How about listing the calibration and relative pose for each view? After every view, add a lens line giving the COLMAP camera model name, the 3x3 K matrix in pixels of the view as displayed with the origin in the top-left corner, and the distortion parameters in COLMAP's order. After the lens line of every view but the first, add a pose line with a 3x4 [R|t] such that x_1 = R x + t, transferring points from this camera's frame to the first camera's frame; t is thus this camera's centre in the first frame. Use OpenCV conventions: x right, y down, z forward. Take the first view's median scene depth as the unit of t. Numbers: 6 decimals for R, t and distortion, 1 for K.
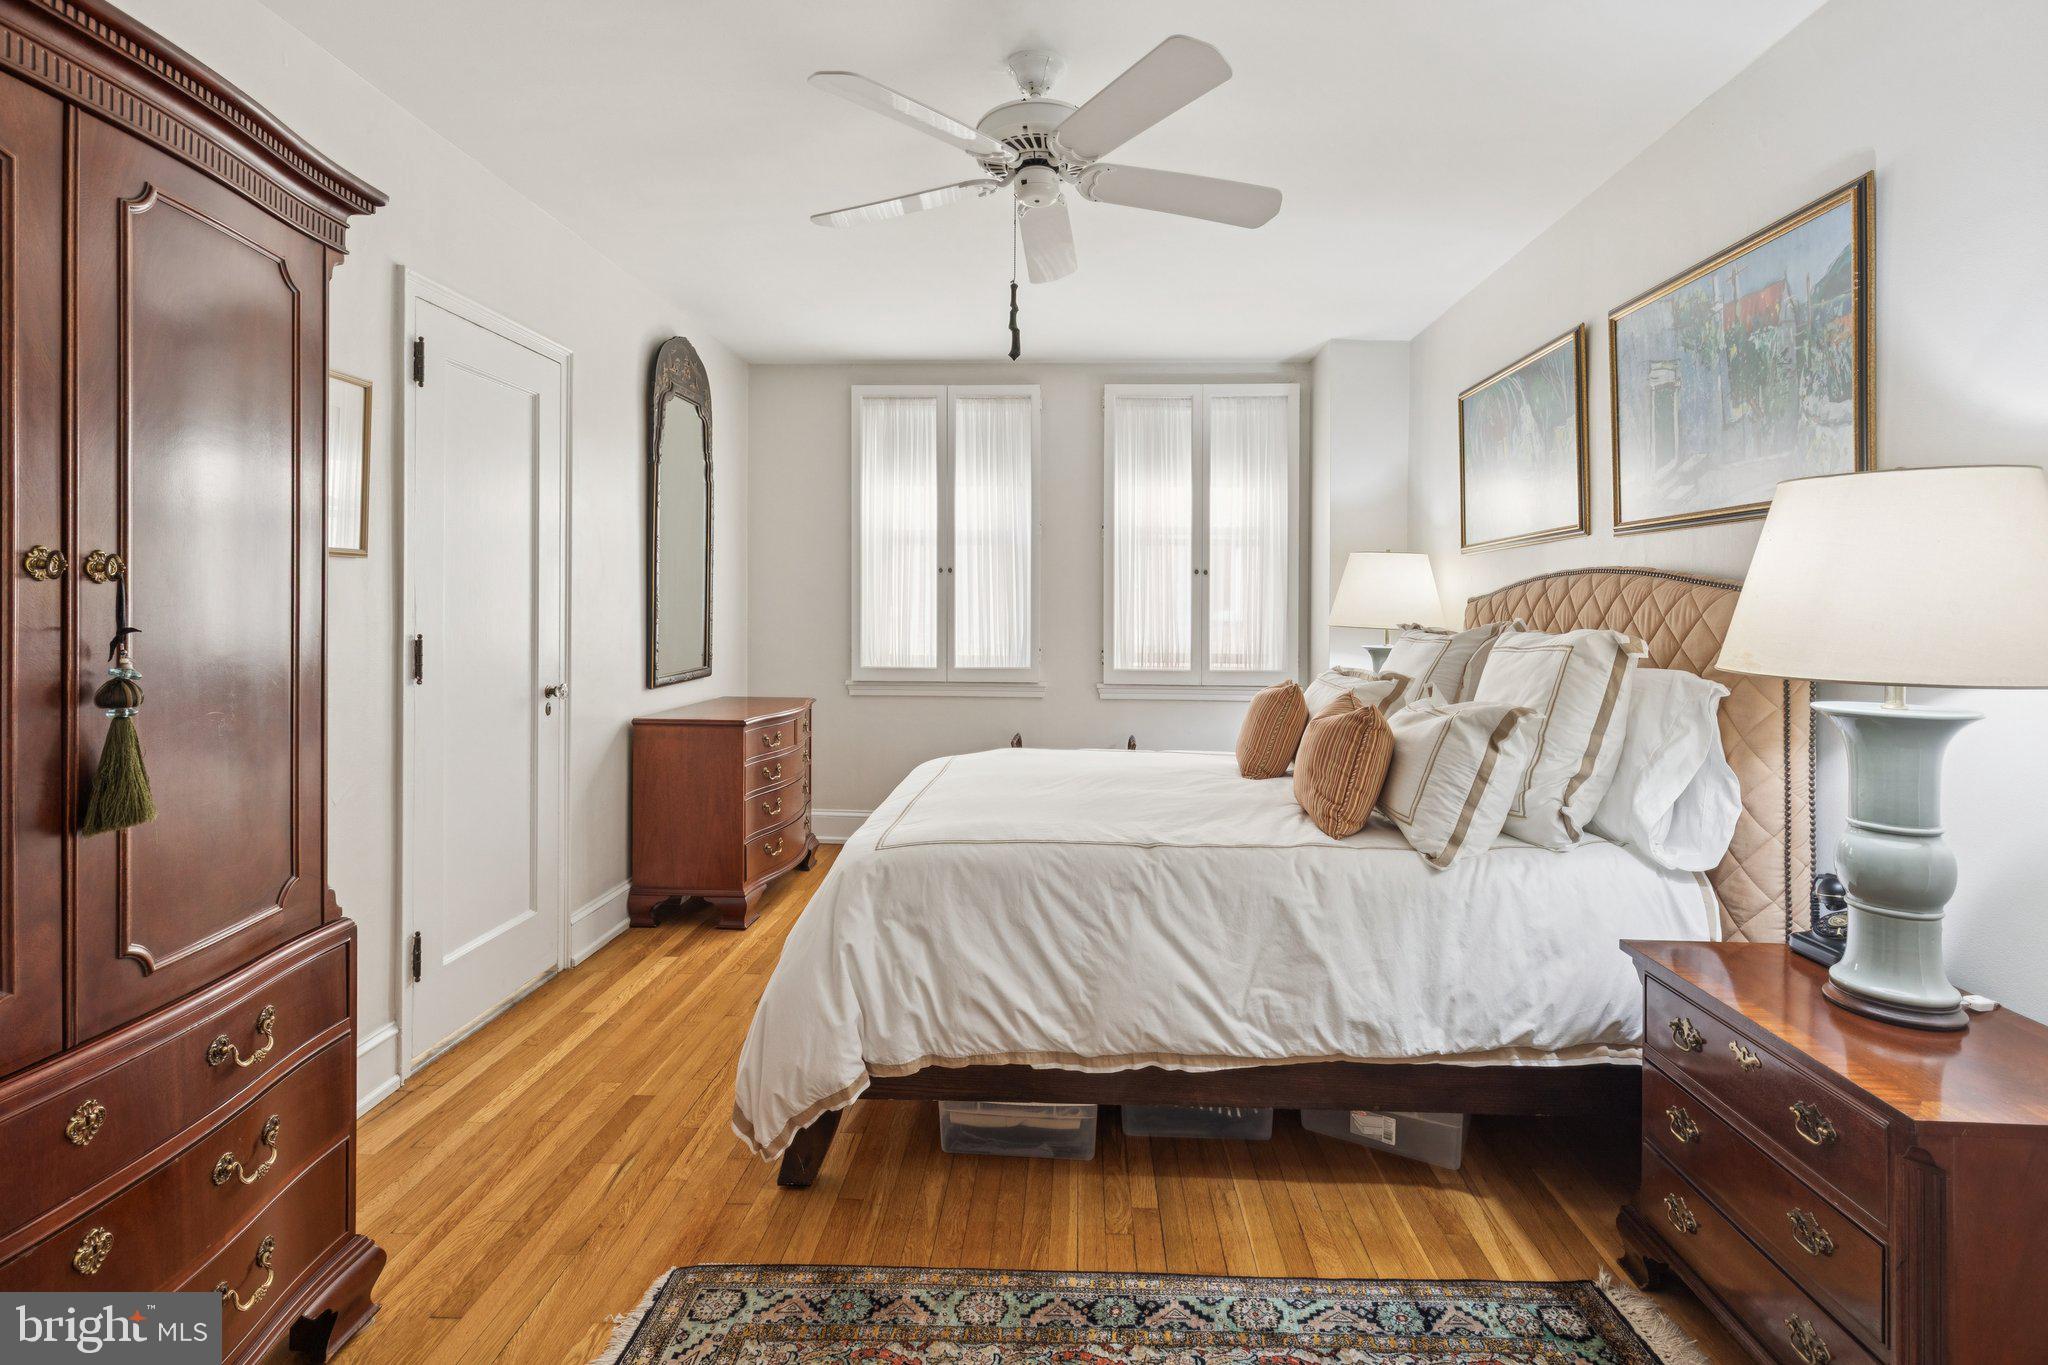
lens RADIAL K [[951.8, 0, 1036.2], [0, 951.8, 613.6], [0, 0, 1]] dist [0.012448, -0.005327]
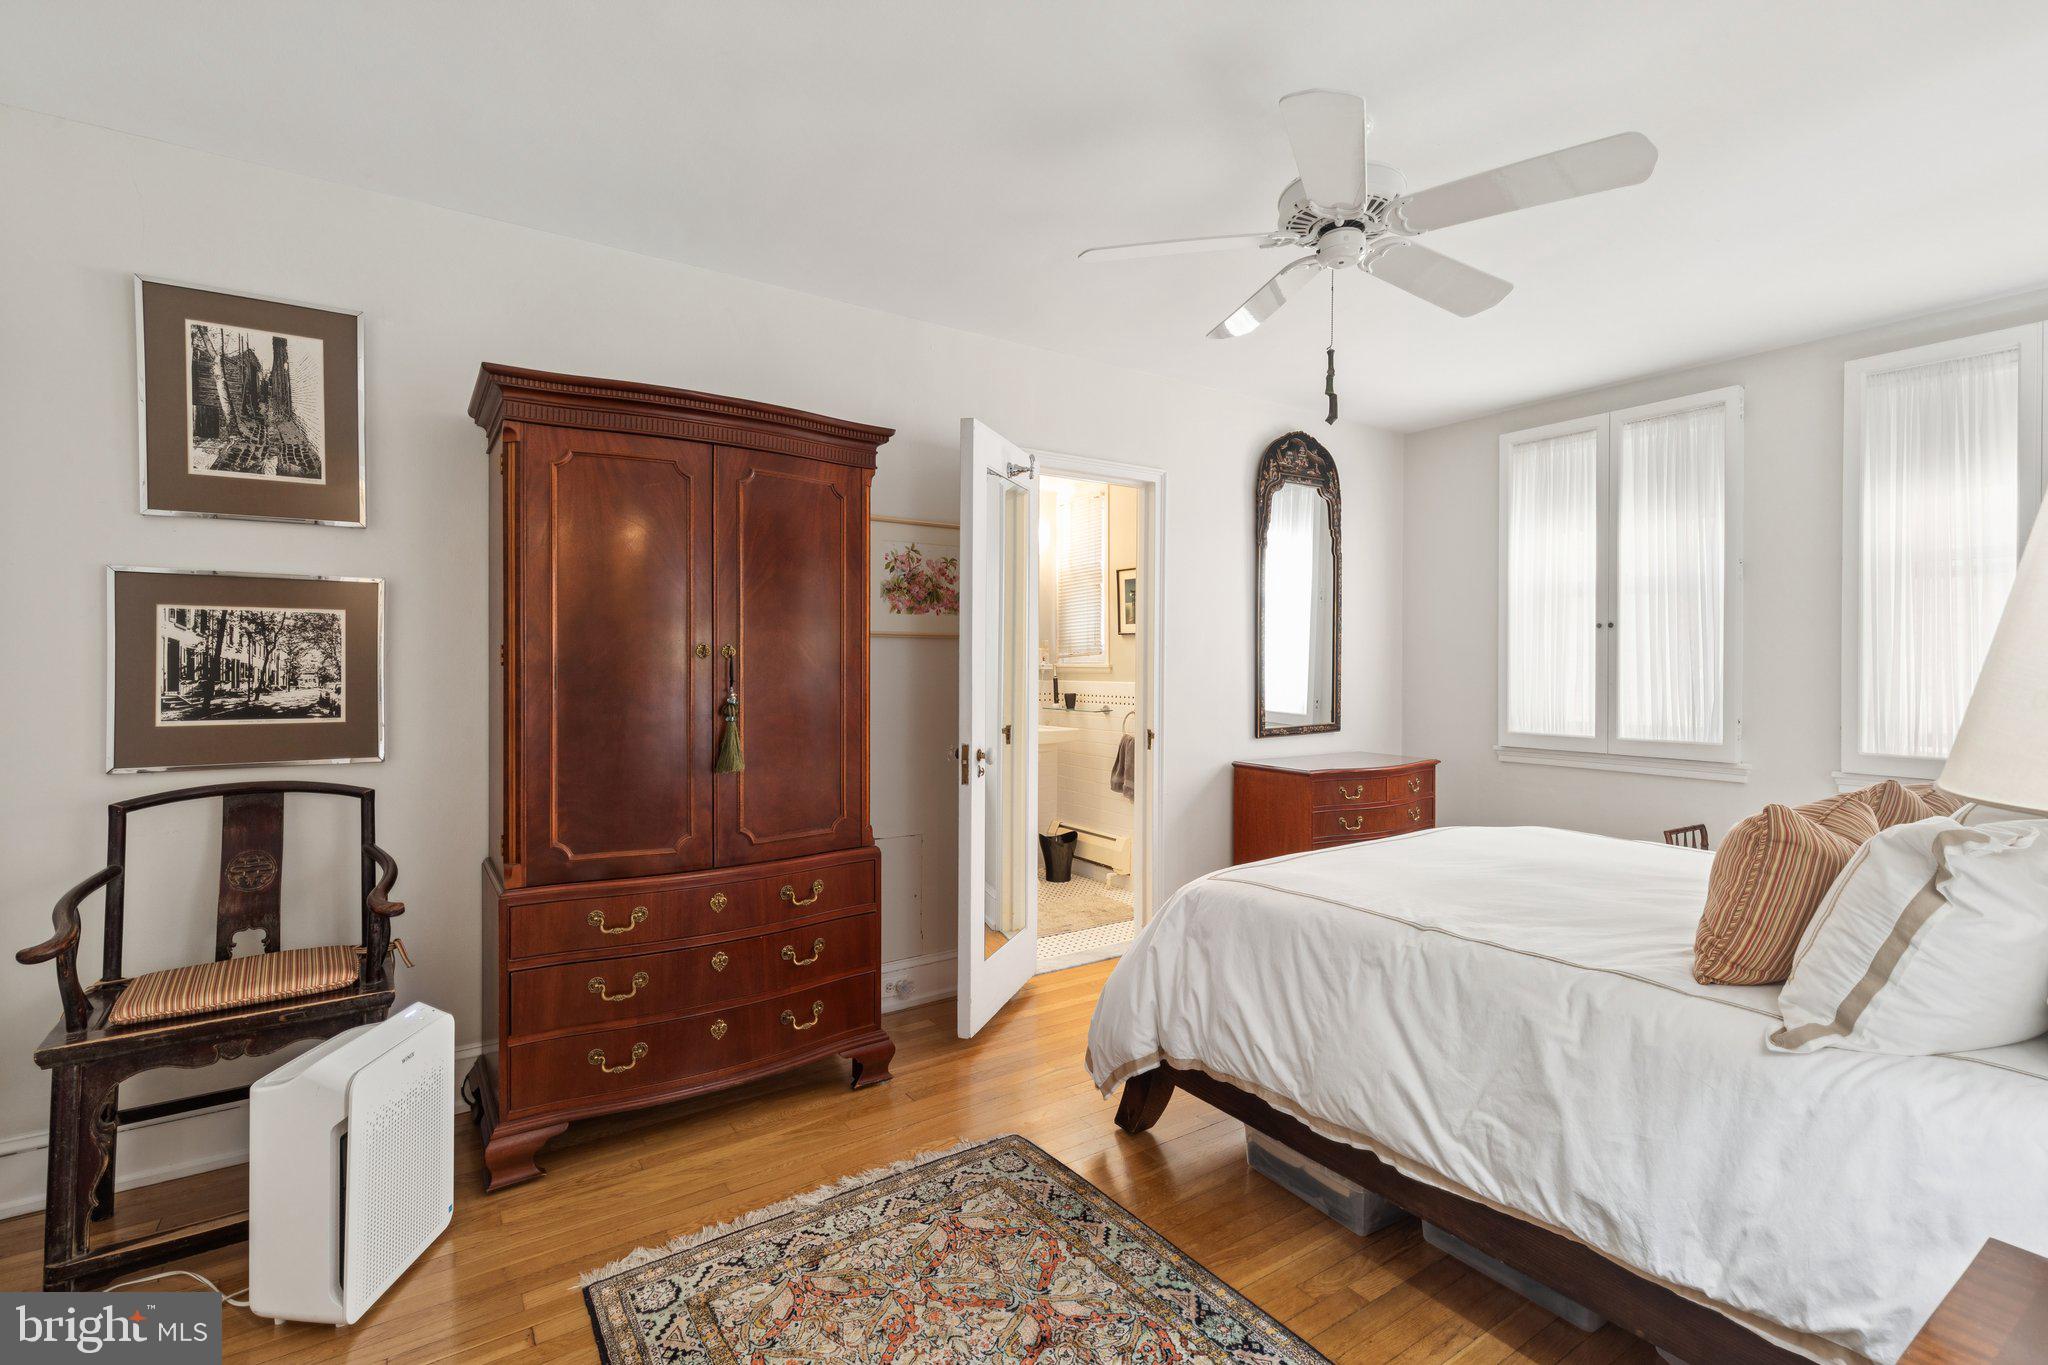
lens RADIAL K [[918.3, 0, 1021.7], [0, 918.3, 674.9], [0, 0, 1]] dist [0.001034, 0.000352]
pose [[0.592515, 0.003742, -0.805551, 0.644014], [-0.004070, 0.999990, 0.001651, 0.000805], [0.805549, 0.002300, 0.592525, 0.177333]]
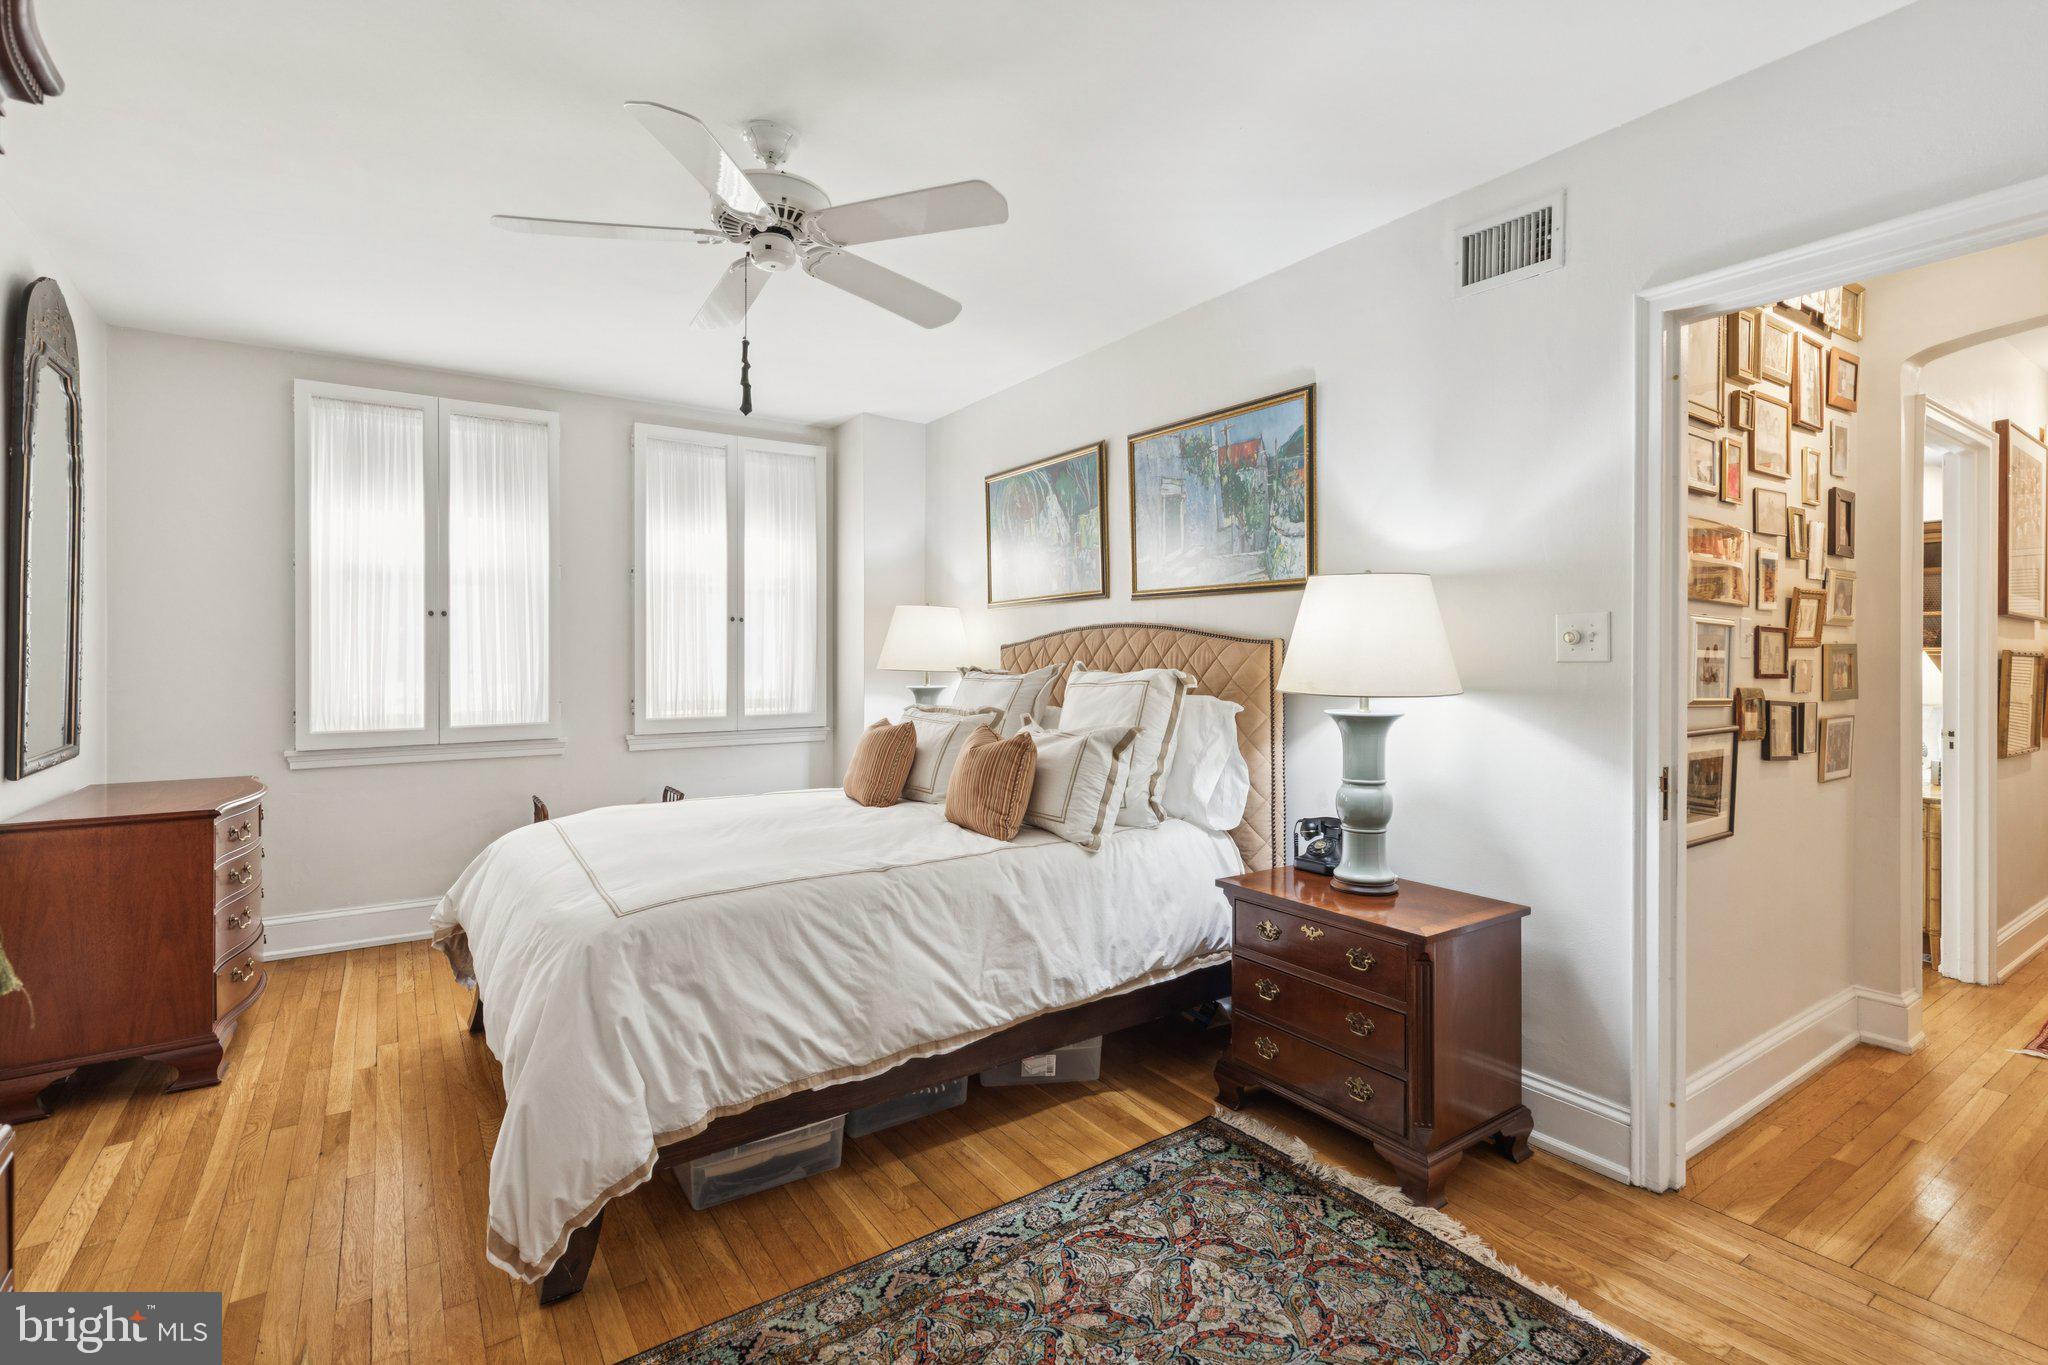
lens RADIAL K [[939.4, 0, 1027.3], [0, 939.4, 658.0], [0, 0, 1]] dist [0.009544, -0.000639]
pose [[0.801373, -0.011653, 0.598051, -0.432086], [0.011473, 0.999926, 0.004111, -0.007272], [-0.598055, 0.003567, 0.801447, 0.014970]]
